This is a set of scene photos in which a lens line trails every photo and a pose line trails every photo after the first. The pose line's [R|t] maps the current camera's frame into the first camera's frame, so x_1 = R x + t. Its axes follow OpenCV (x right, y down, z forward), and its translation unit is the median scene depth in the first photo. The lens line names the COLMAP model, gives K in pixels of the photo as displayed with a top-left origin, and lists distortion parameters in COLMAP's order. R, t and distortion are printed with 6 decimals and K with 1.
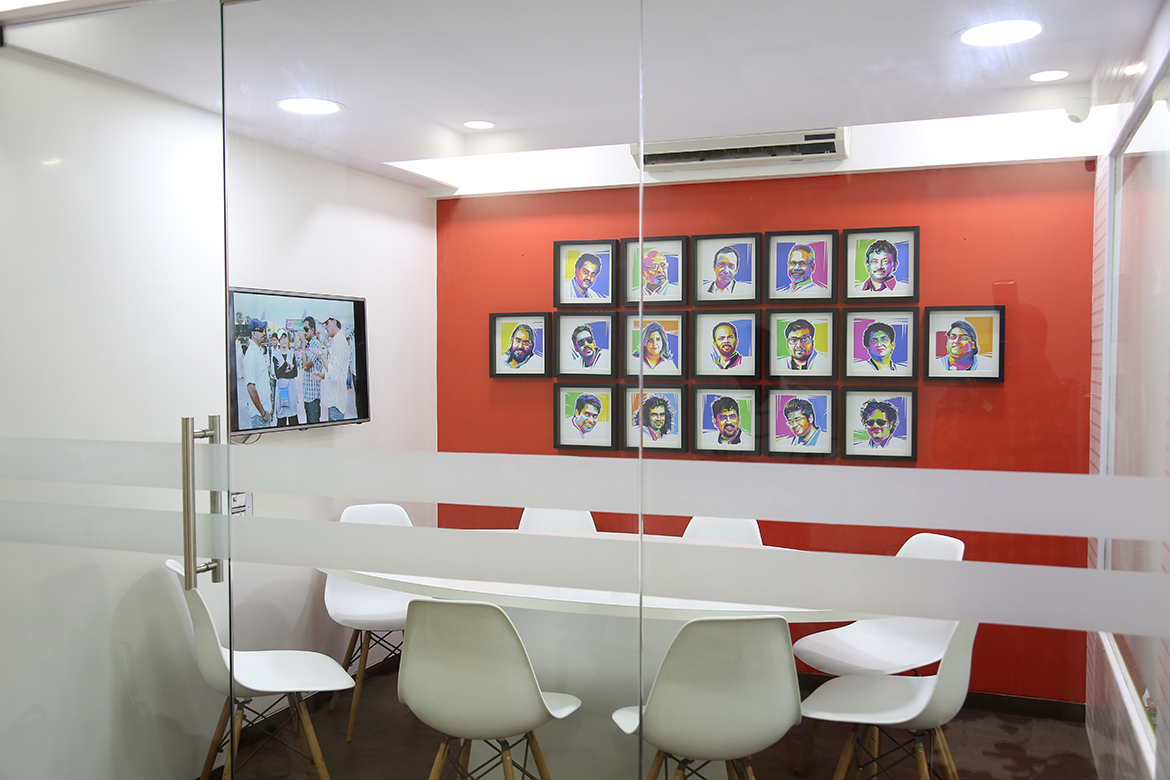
lens RADIAL K [[1039.6, 0, 586.6], [0, 1039.6, 391.0], [0, 0, 1]] dist [-0.015709, 0.009050]
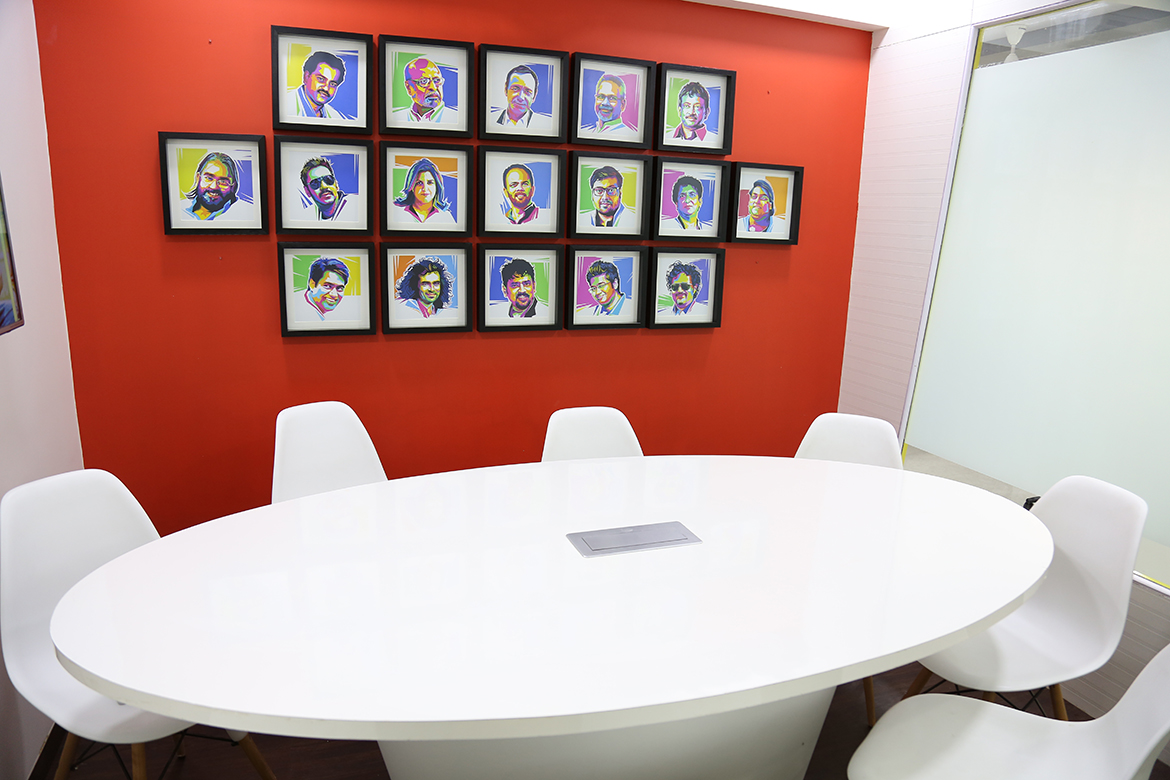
lens RADIAL K [[788.2, 0, 597.5], [0, 788.2, 407.8], [0, 0, 1]] dist [-0.128506, 0.065334]
pose [[0.747546, -0.130545, 0.651255, -0.230428], [-0.006568, 0.978995, 0.203780, -0.005627], [-0.664177, -0.156612, 0.730986, 0.498745]]
